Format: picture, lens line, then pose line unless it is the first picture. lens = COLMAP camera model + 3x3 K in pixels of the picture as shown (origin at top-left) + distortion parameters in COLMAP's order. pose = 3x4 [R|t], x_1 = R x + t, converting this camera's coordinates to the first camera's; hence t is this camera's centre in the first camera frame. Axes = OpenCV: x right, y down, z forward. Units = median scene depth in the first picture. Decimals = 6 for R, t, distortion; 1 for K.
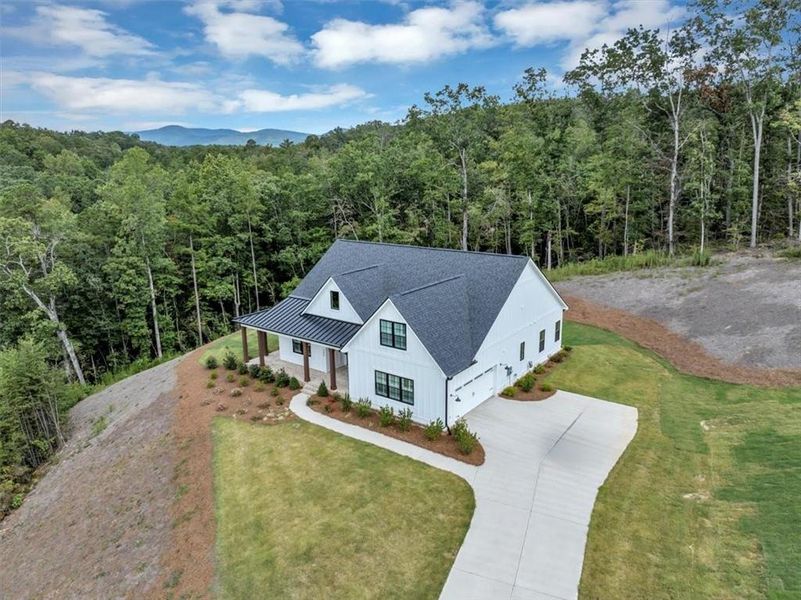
lens RADIAL K [[561.6, 0, 400.5], [0, 561.6, 300.0], [0, 0, 1]] dist [-0.037476, -0.000558]
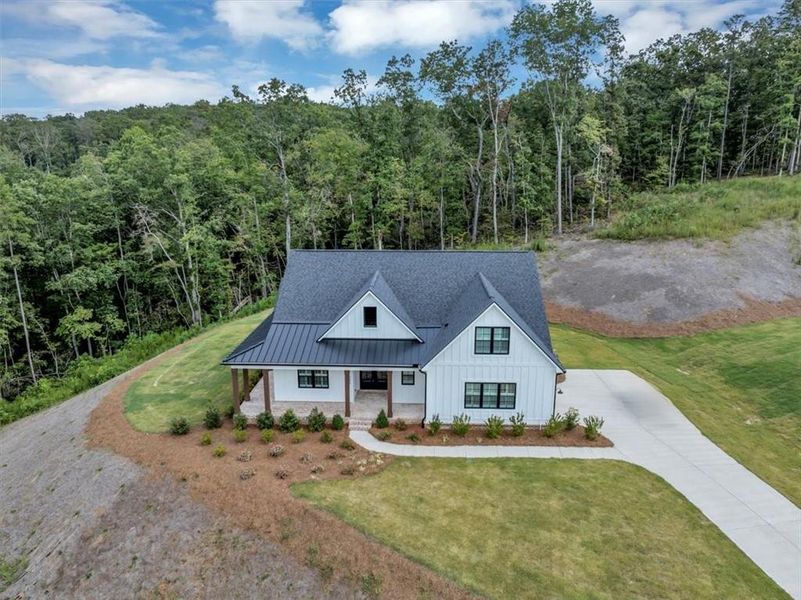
lens RADIAL K [[561.6, 0, 400.5], [0, 561.6, 300.0], [0, 0, 1]] dist [-0.037476, -0.000558]
pose [[0.823607, -0.120643, 0.554181, -0.642194], [0.123764, 0.991796, 0.031976, -0.054966], [-0.553492, 0.042252, 0.831782, 0.281228]]
